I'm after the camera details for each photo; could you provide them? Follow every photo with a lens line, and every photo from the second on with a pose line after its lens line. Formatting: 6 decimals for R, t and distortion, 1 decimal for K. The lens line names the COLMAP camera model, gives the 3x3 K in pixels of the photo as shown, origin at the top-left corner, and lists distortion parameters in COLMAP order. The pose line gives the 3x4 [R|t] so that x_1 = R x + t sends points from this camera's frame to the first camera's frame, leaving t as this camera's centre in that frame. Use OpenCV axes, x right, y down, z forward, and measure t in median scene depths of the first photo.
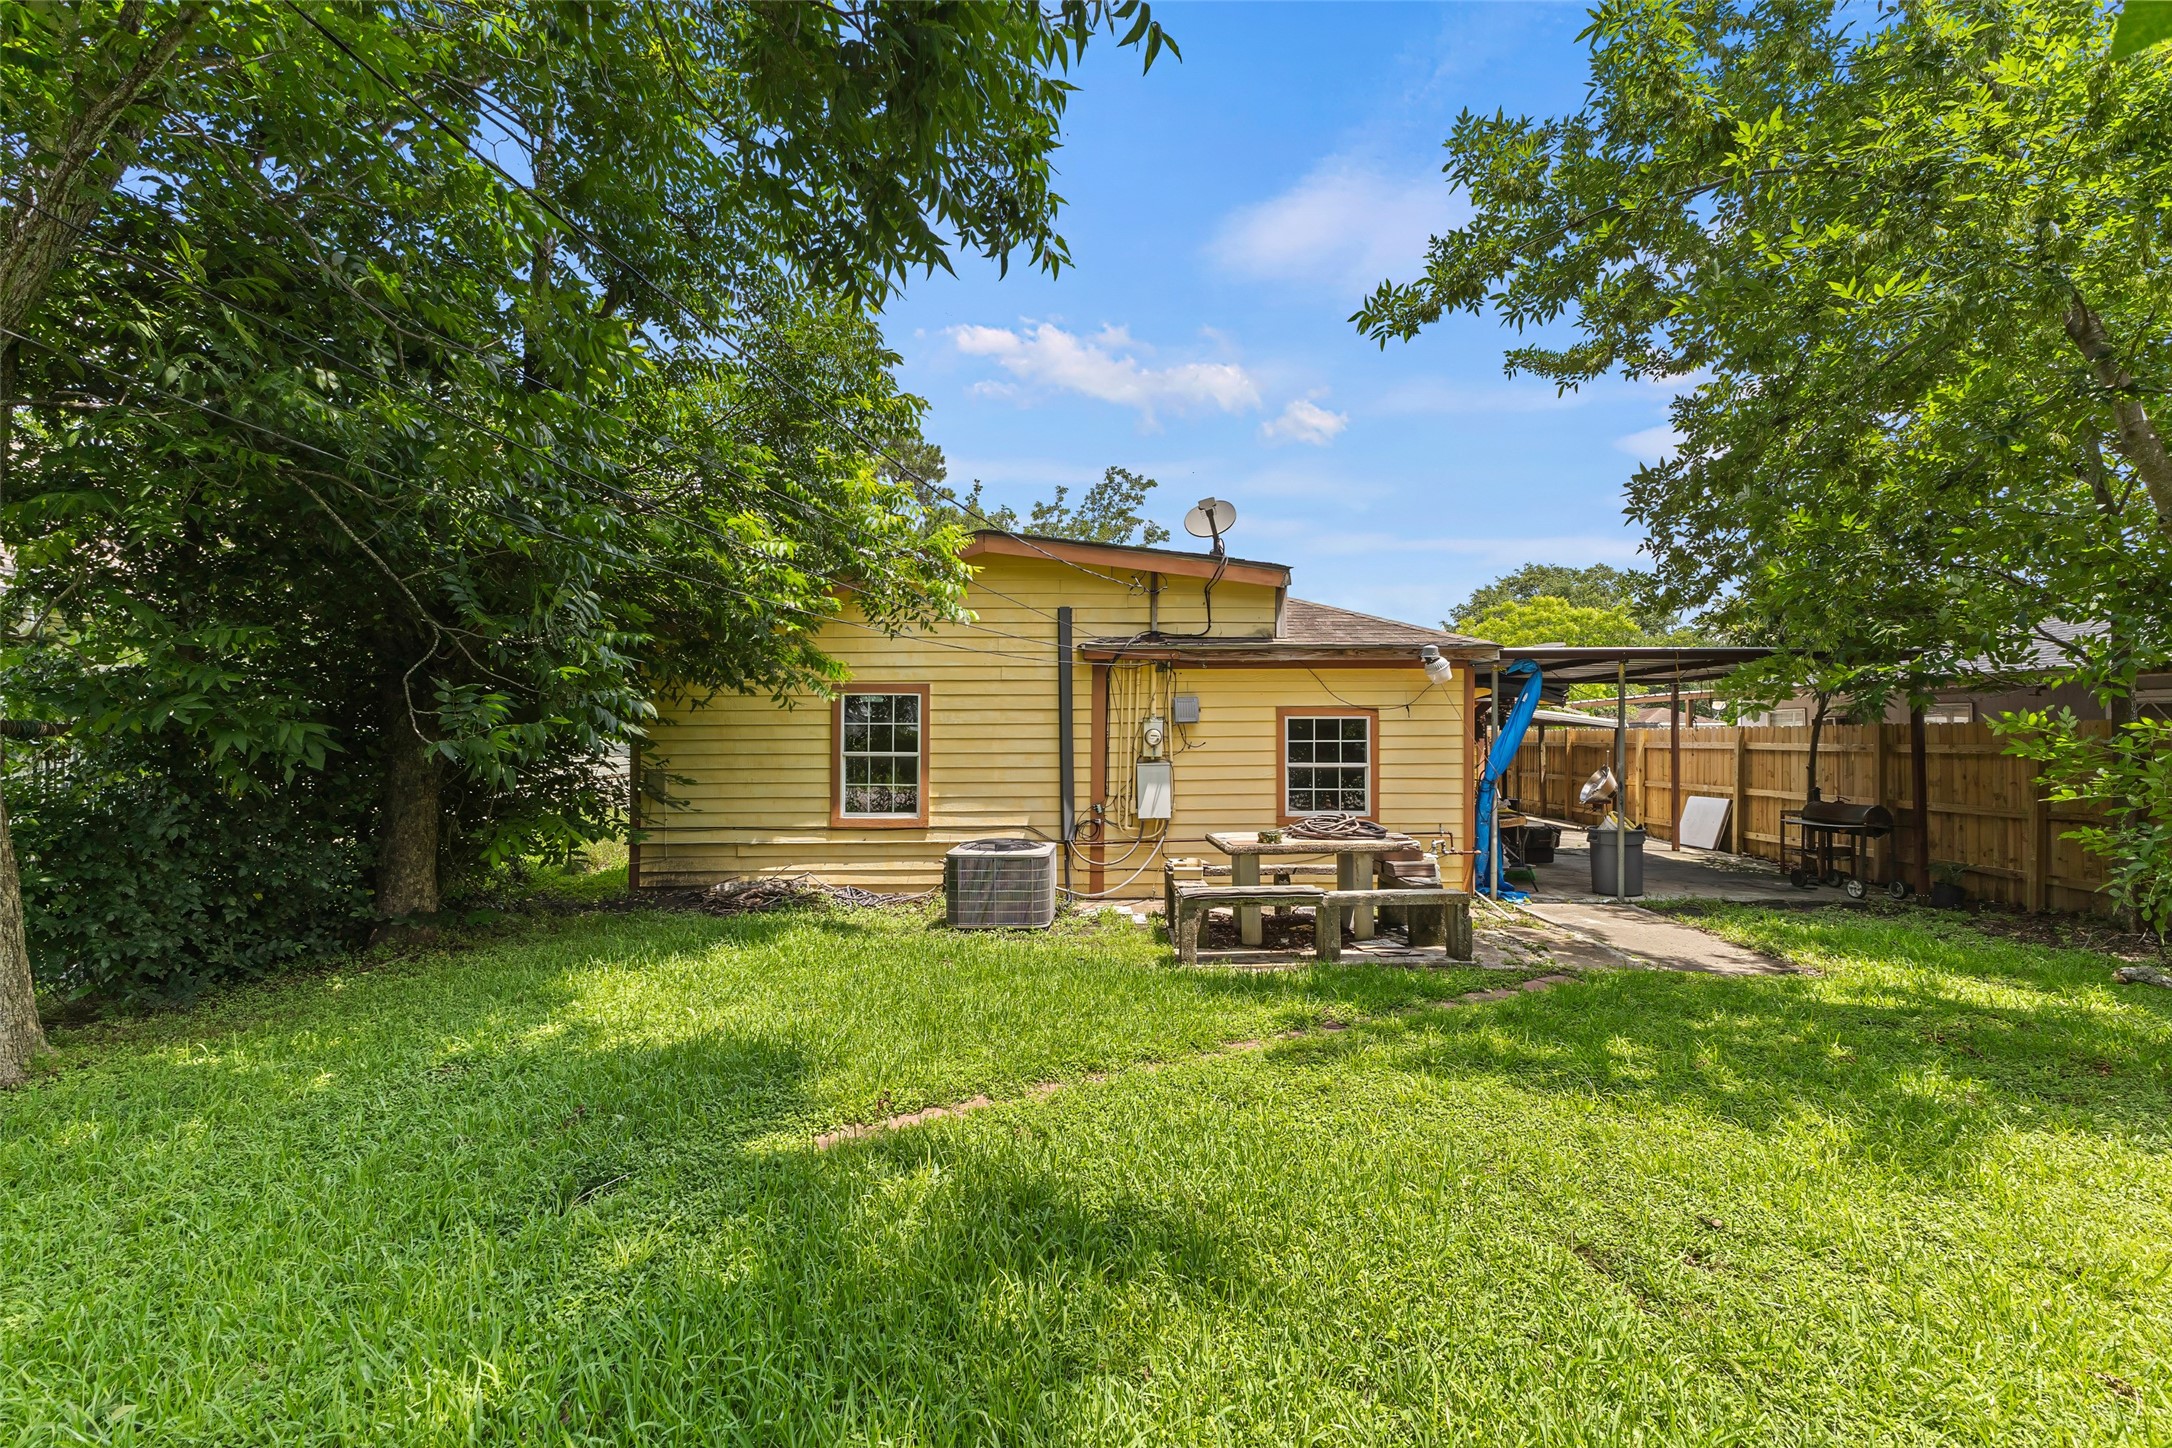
lens RADIAL K [[938.7, 0, 1084.0], [0, 938.7, 728.3], [0, 0, 1]] dist [0.010279, -0.003111]
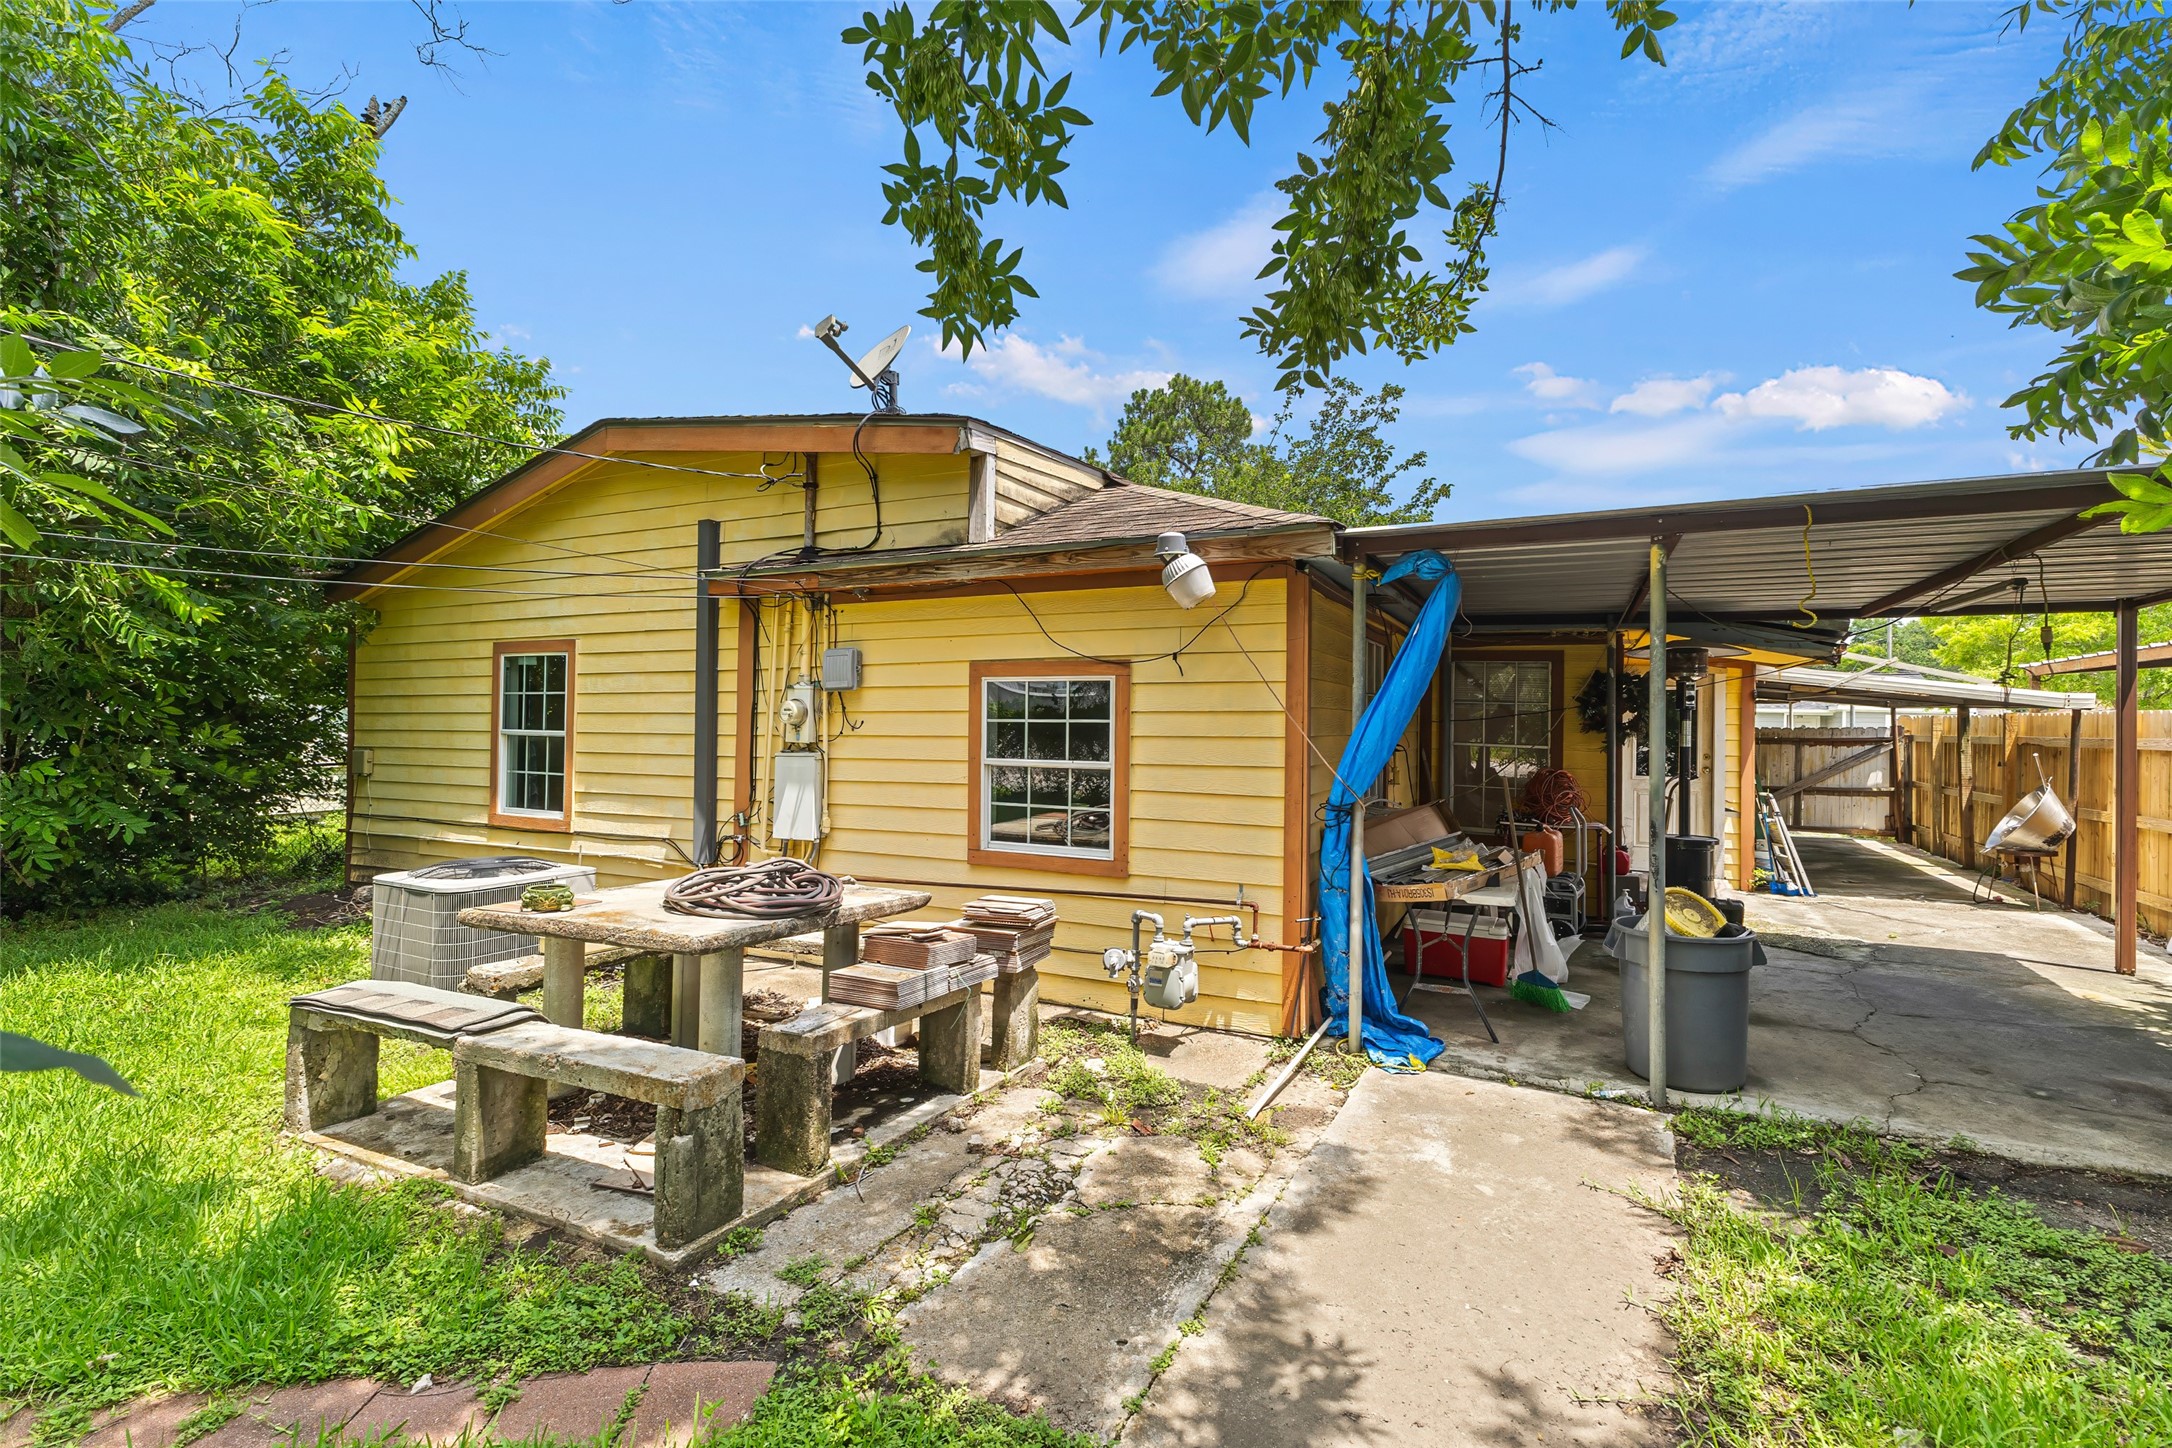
lens RADIAL K [[938.7, 0, 1089.4], [0, 938.7, 718.8], [0, 0, 1]] dist [0.010279, -0.003111]
pose [[0.904125, 0.008199, -0.427188, 0.521630], [-0.008123, 0.999965, 0.001999, 0.011038], [0.427190, 0.001663, 0.904160, 0.502950]]
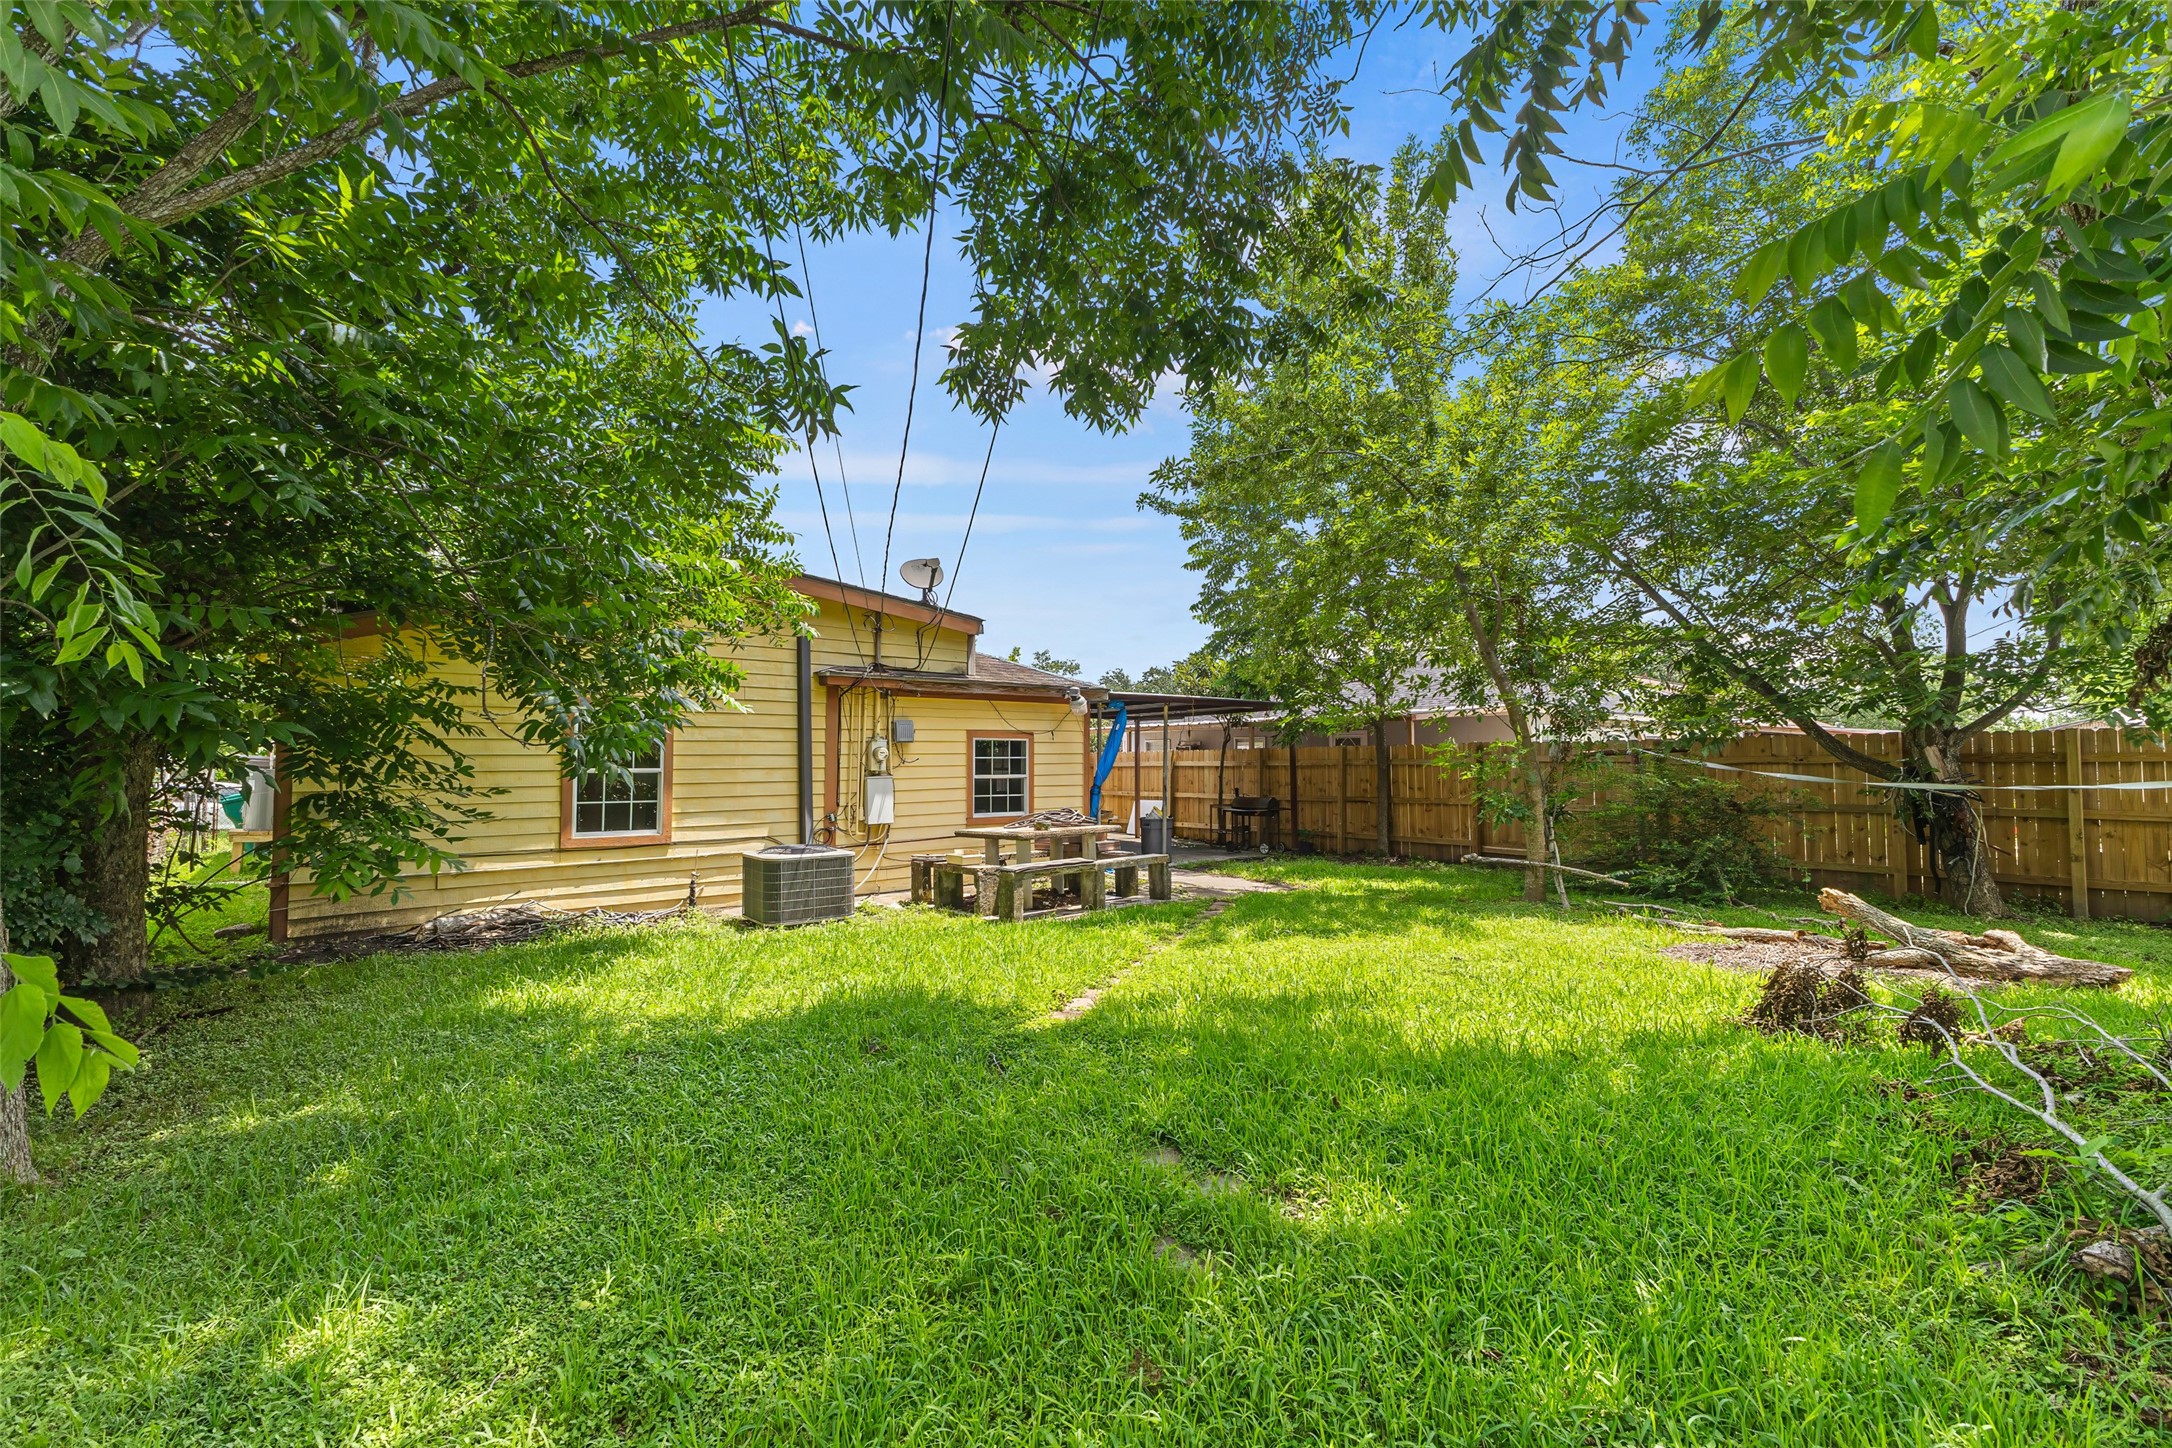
lens RADIAL K [[938.7, 0, 1087.2], [0, 938.7, 726.8], [0, 0, 1]] dist [0.010279, -0.003111]
pose [[0.771205, 0.022285, 0.636196, -0.465536], [-0.002175, 0.999473, -0.032374, 0.012798], [-0.636583, 0.023584, 0.770848, -0.063095]]
